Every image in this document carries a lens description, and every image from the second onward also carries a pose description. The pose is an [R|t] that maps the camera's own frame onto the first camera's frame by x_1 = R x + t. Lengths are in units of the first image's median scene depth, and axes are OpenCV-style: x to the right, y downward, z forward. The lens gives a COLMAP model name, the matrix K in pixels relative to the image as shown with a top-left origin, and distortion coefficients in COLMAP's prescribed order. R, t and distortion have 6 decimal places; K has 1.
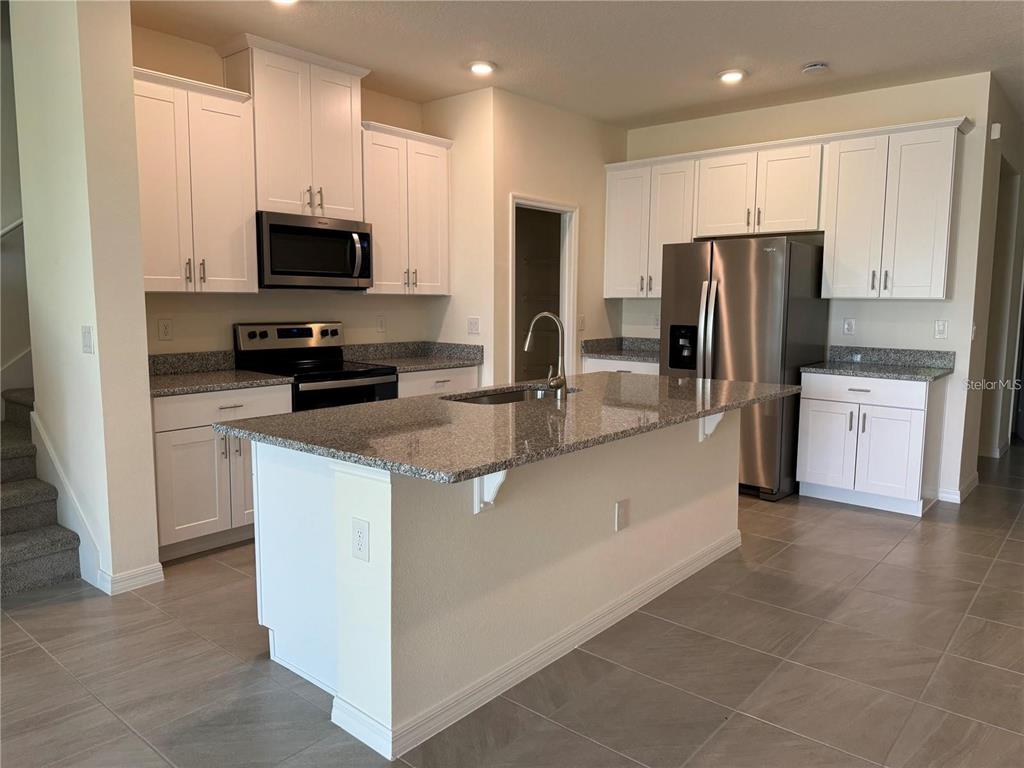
lens RADIAL K [[713.6, 0, 512.7], [0, 713.6, 374.3], [0, 0, 1]] dist [0.096135, -0.099699]
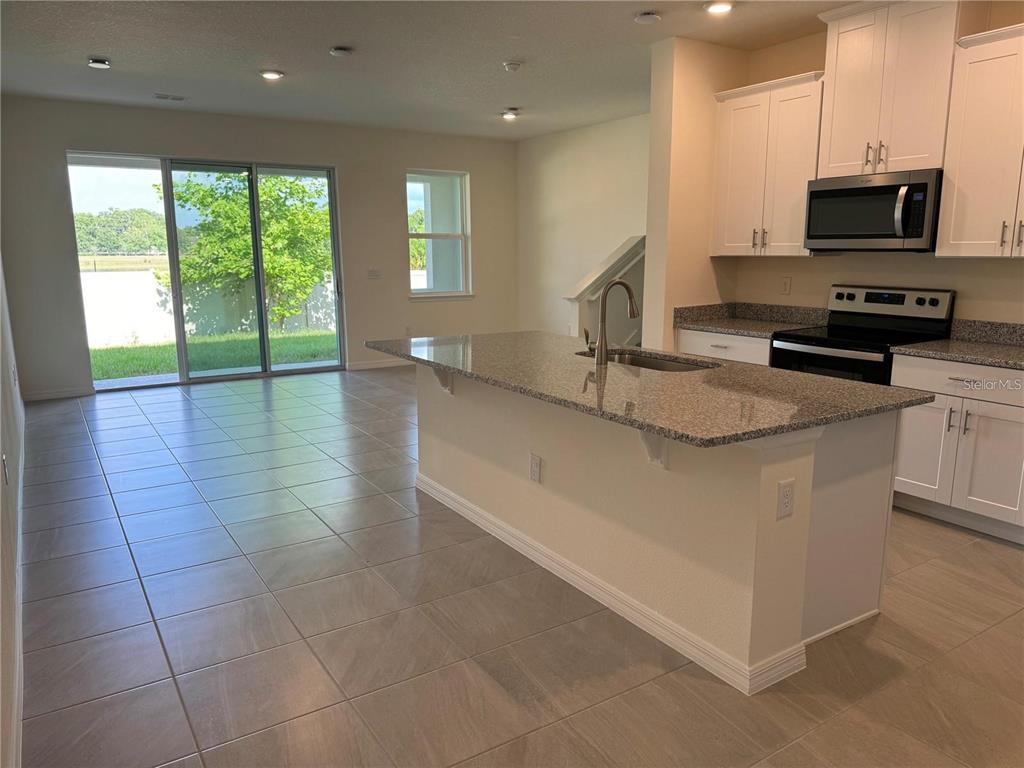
lens RADIAL K [[721.3, 0, 509.3], [0, 721.3, 379.8], [0, 0, 1]] dist [0.127218, -0.163944]
pose [[-0.285086, 0.157764, -0.945429, 0.748233], [-0.111394, 0.974224, 0.196159, -0.086697], [0.952007, 0.161238, -0.260163, 0.788633]]
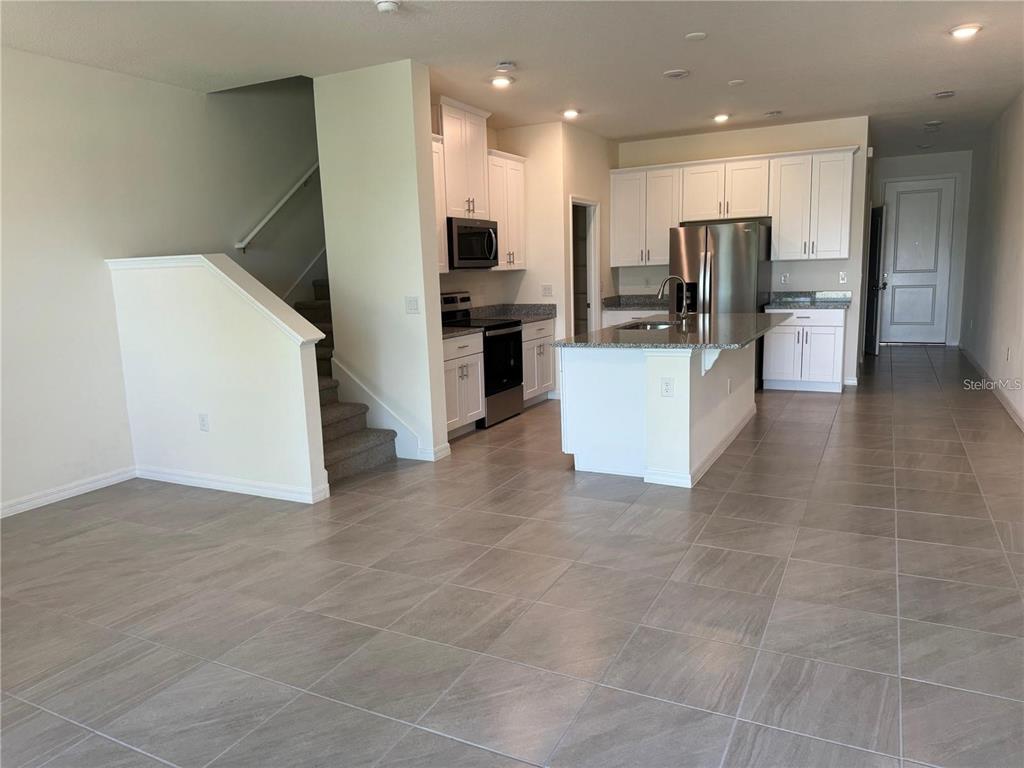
lens RADIAL K [[721.3, 0, 509.3], [0, 721.3, 379.8], [0, 0, 1]] dist [0.127218, -0.163944]
pose [[0.972655, -0.074129, 0.220108, -0.506345], [0.064018, 0.996555, 0.052730, 0.031481], [-0.223259, -0.037197, 0.974049, -0.427336]]
